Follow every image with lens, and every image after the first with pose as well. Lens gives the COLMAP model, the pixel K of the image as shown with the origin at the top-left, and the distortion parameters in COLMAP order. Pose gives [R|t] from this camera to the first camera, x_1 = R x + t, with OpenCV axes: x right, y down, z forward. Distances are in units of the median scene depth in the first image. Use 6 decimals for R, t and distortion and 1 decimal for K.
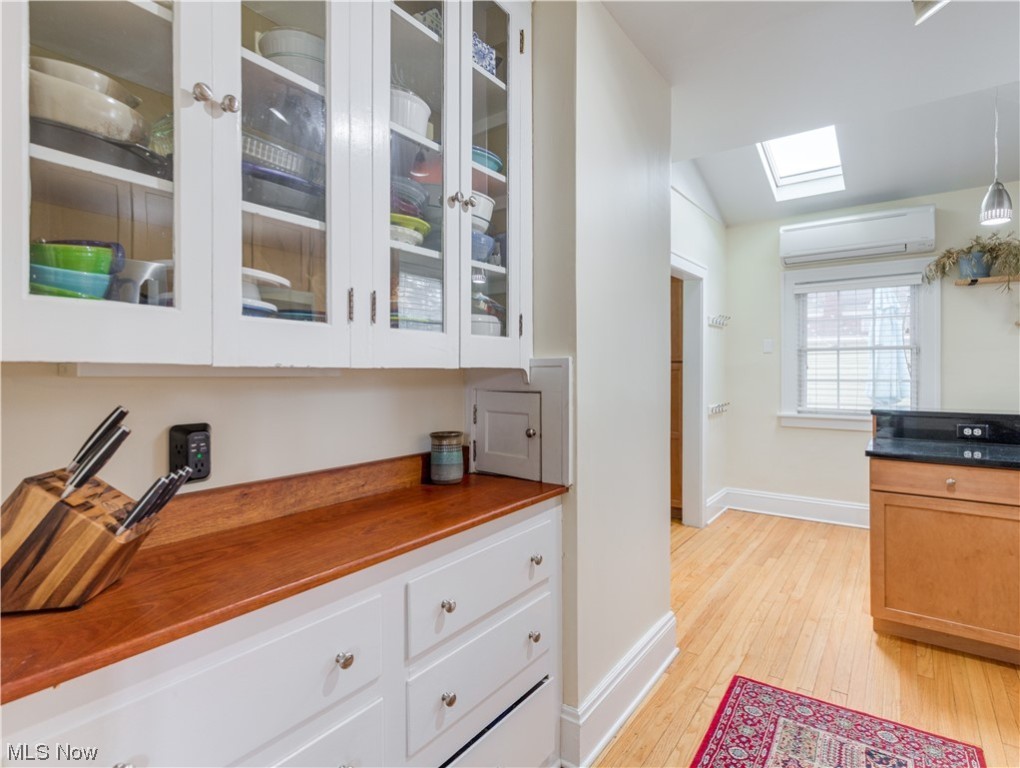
lens RADIAL K [[522.1, 0, 508.9], [0, 522.1, 377.1], [0, 0, 1]] dist [0.003483, 0.000298]
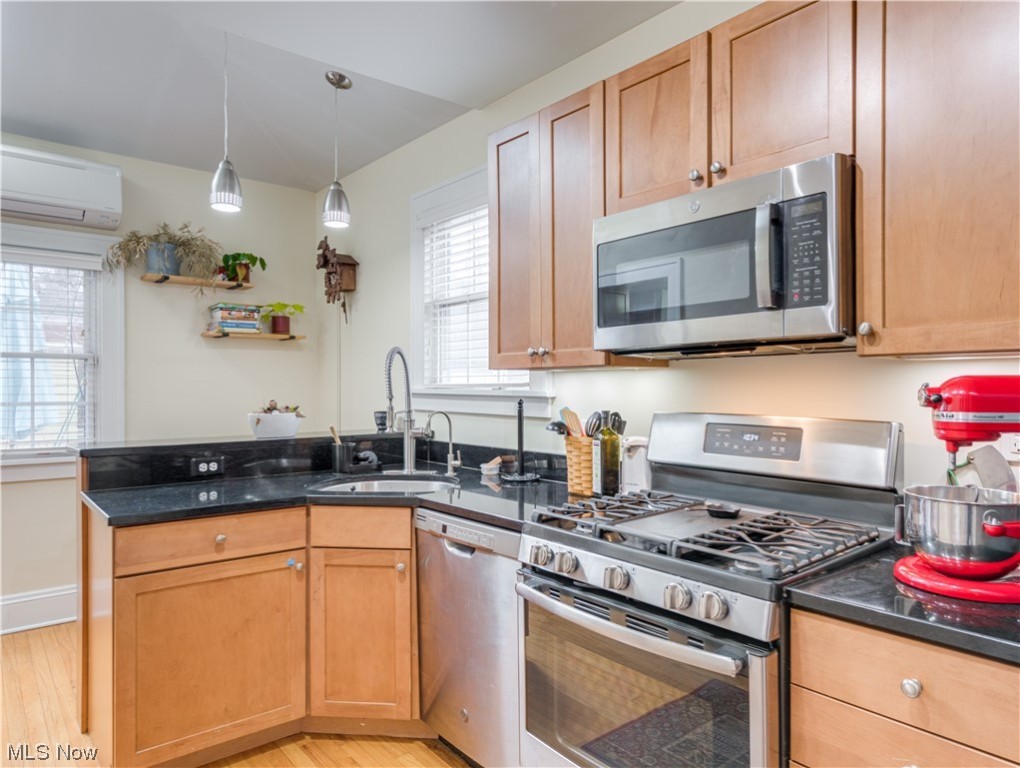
lens RADIAL K [[669.1, 0, 511.1], [0, 669.1, 385.4], [0, 0, 1]] dist [0.009055, 0.001484]
pose [[0.230489, 0.003465, 0.973069, 0.007954], [0.012322, 0.999903, -0.006480, -0.006212], [-0.972997, 0.013483, 0.230424, 0.323511]]
